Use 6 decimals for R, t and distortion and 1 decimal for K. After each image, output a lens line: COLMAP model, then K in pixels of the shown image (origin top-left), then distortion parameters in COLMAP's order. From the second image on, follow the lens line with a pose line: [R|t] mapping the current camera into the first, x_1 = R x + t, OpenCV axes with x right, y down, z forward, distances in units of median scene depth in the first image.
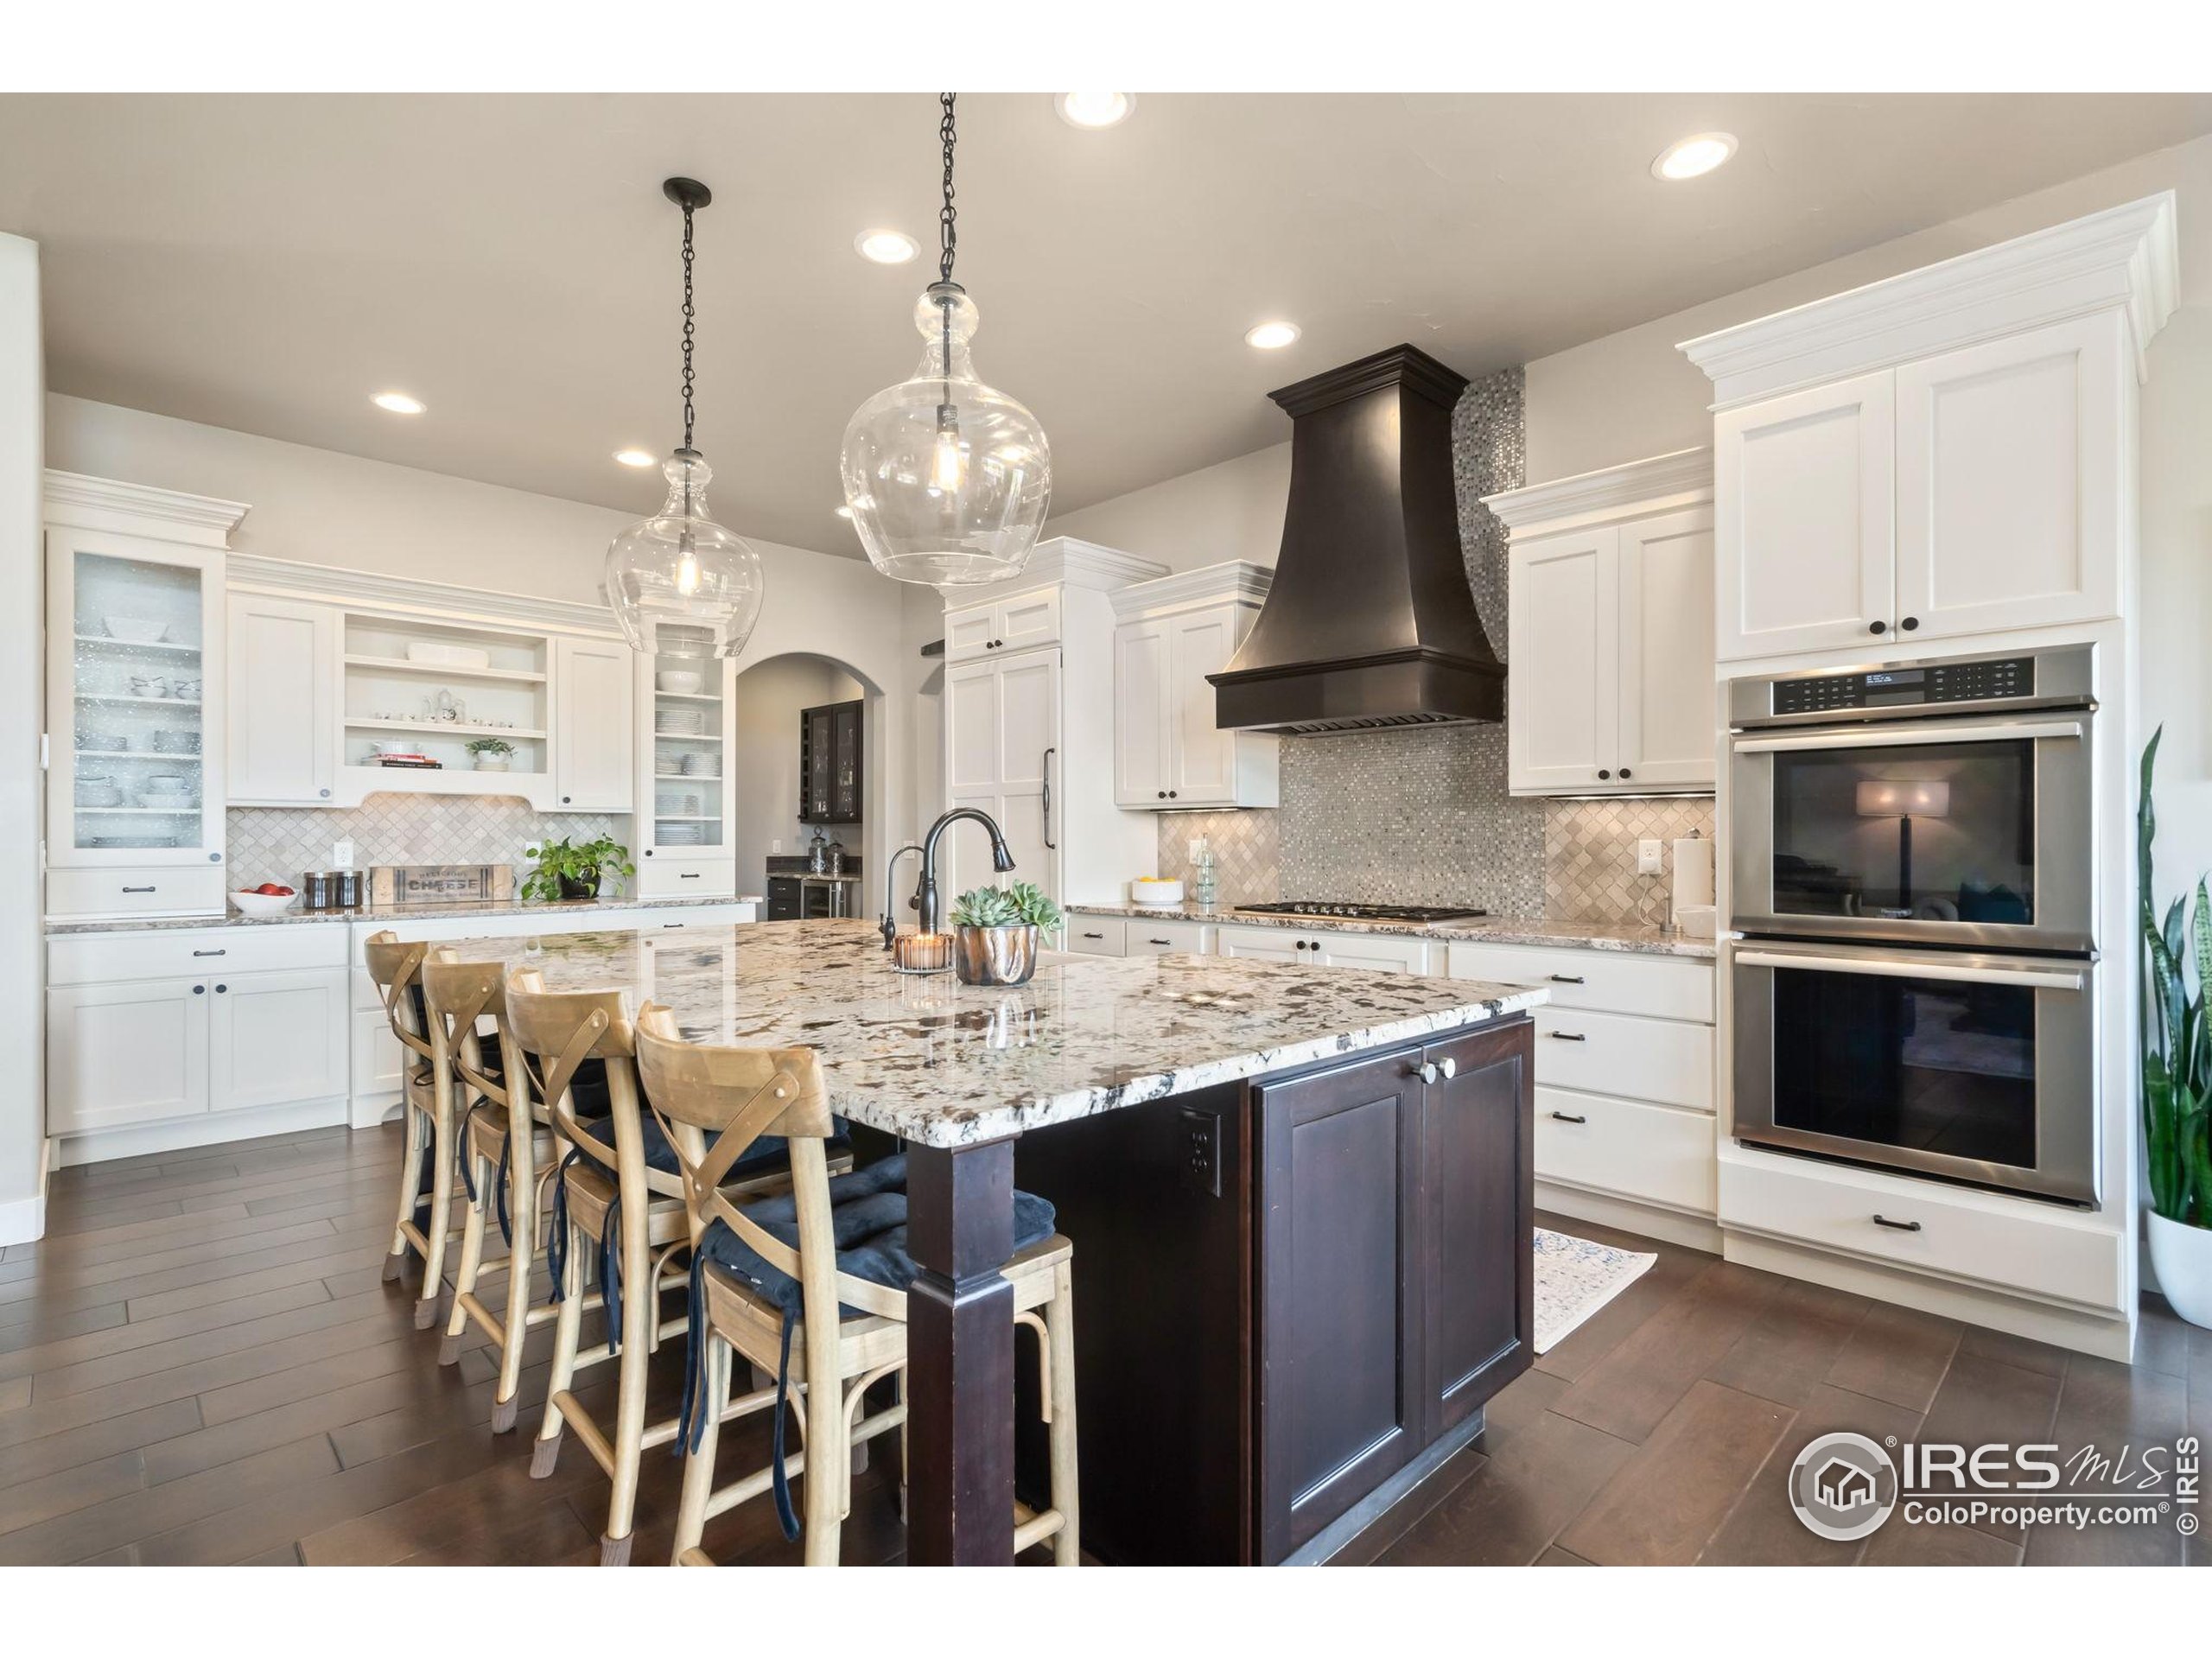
lens RADIAL K [[1011.1, 0, 1106.0], [0, 1011.1, 829.5], [0, 0, 1]] dist [0.004095, 0.000263]
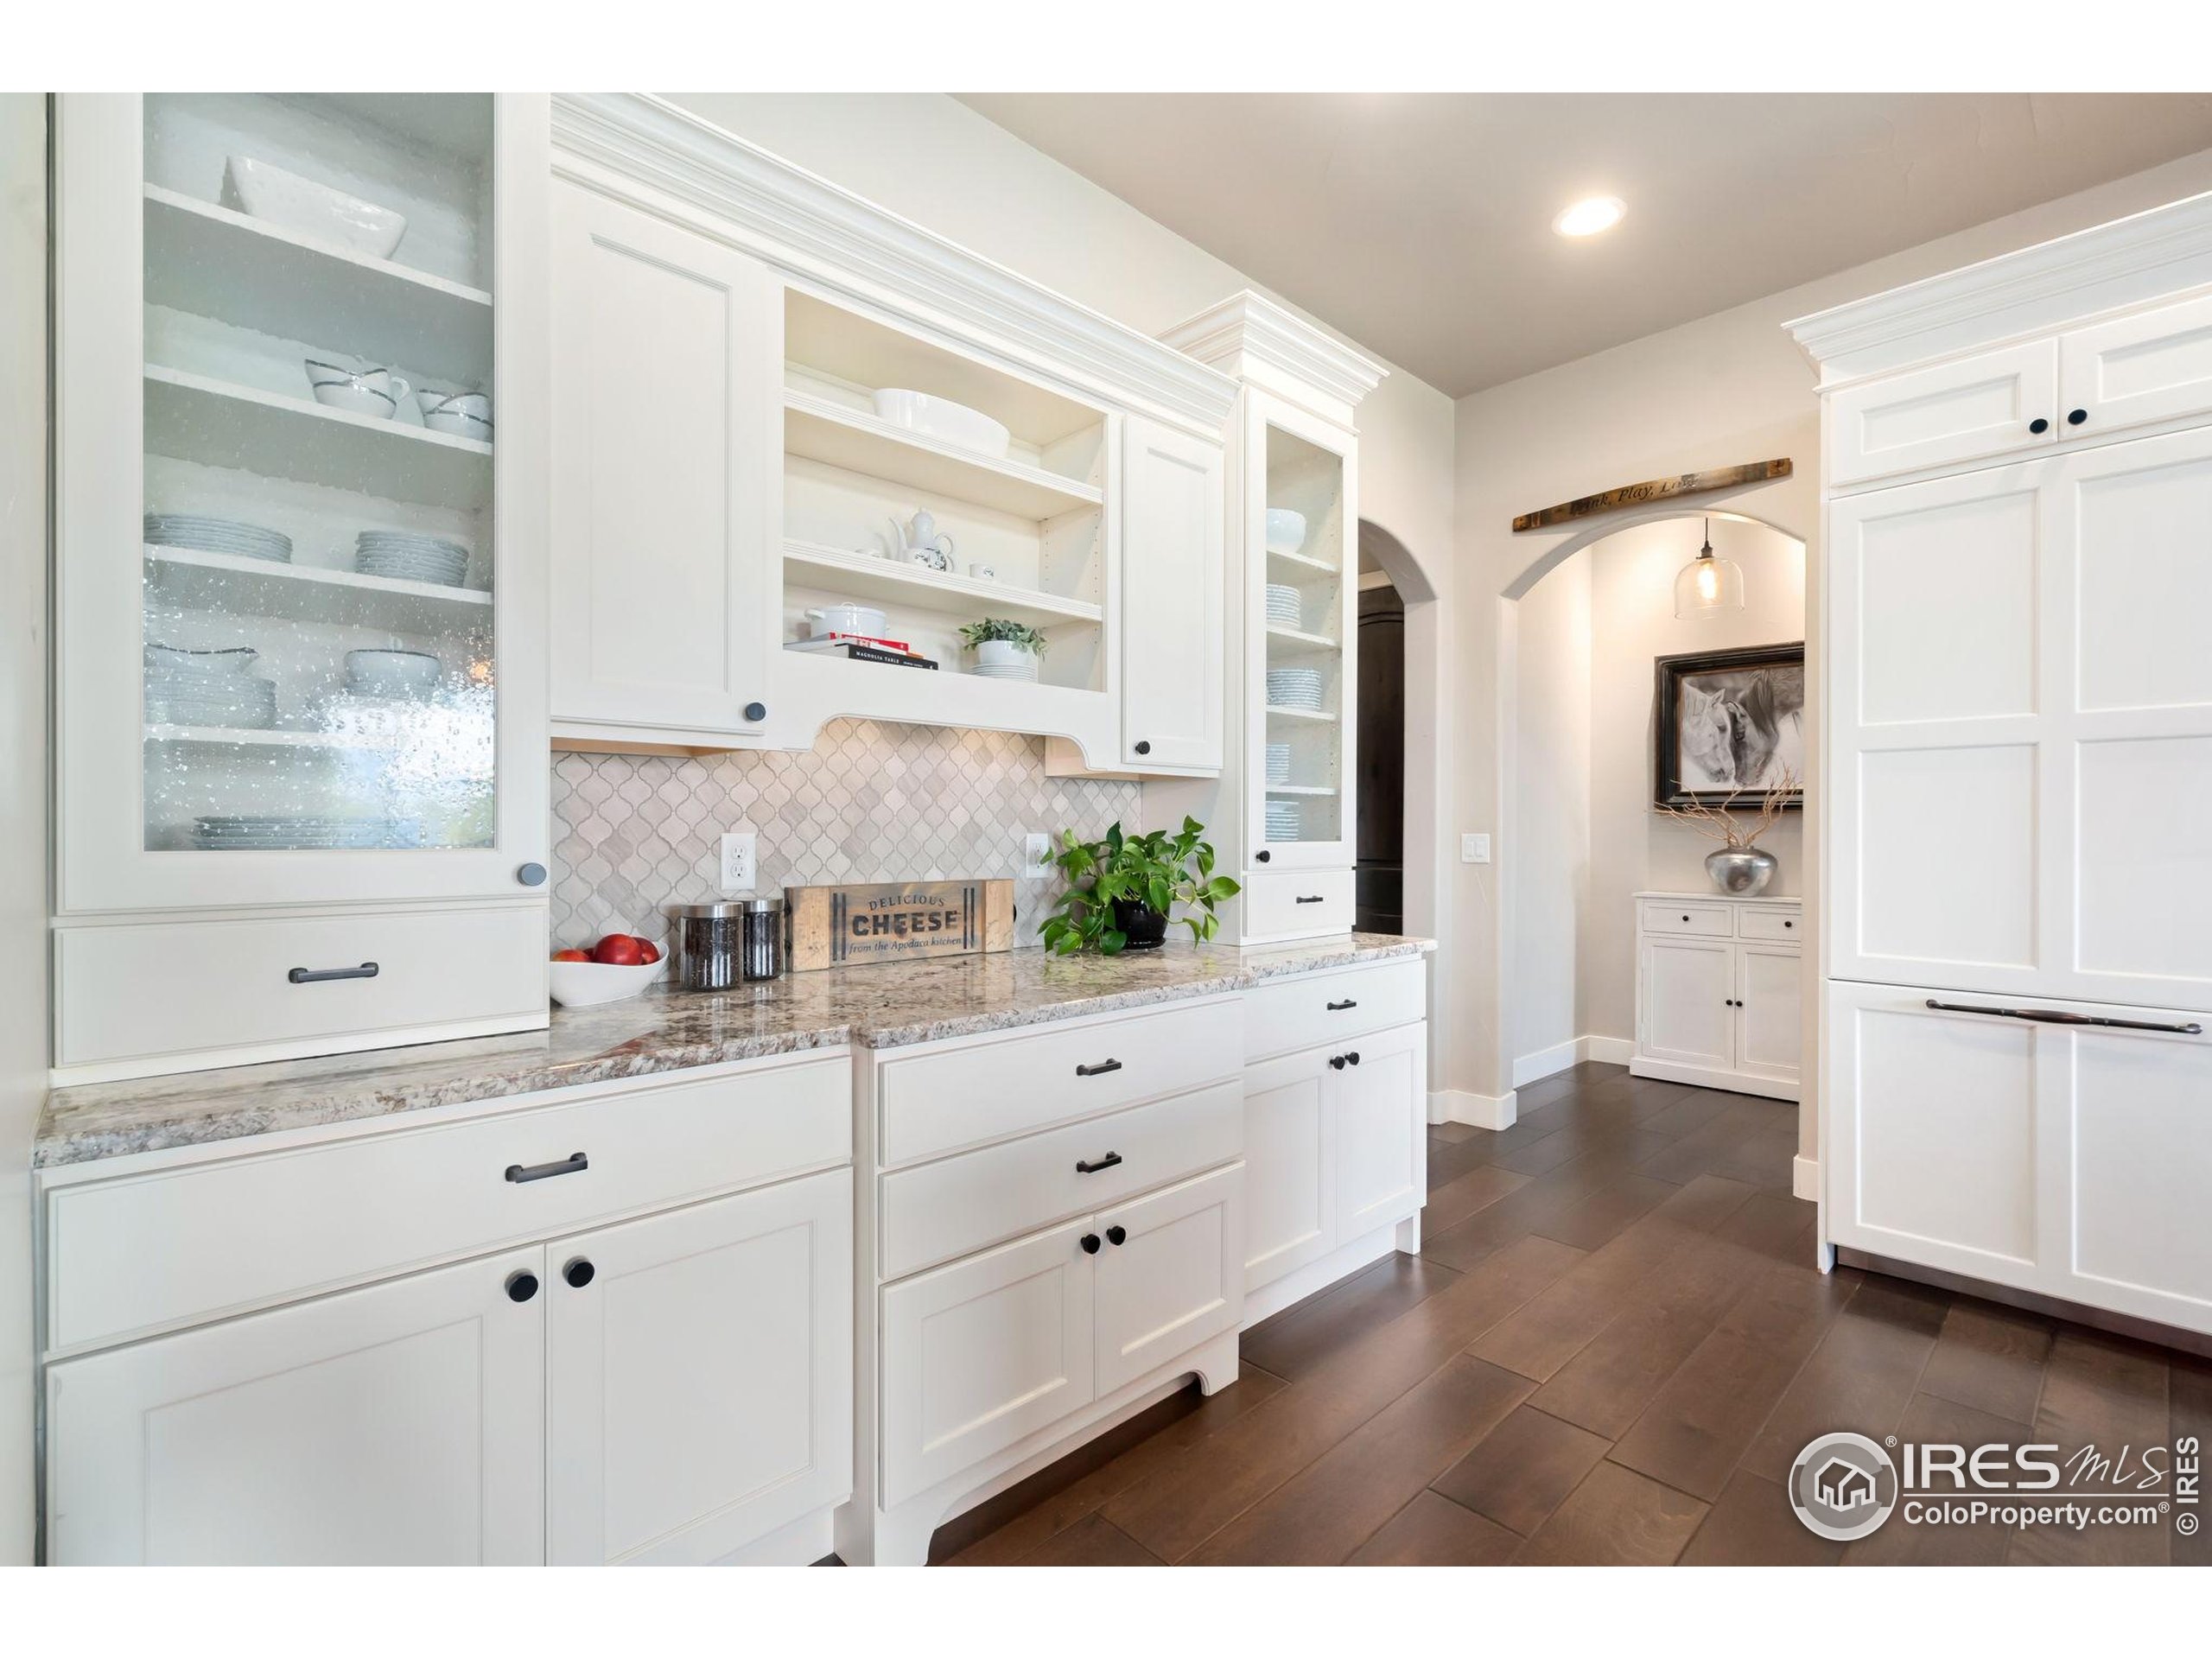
lens RADIAL K [[952.6, 0, 1106.0], [0, 952.6, 829.5], [0, 0, 1]] dist [-0.000972, -0.000198]
pose [[0.999990, 0.003613, -0.002741, -0.553663], [-0.003587, 0.999947, 0.009685, 0.005749], [0.002776, -0.009675, 0.999949, 0.545637]]
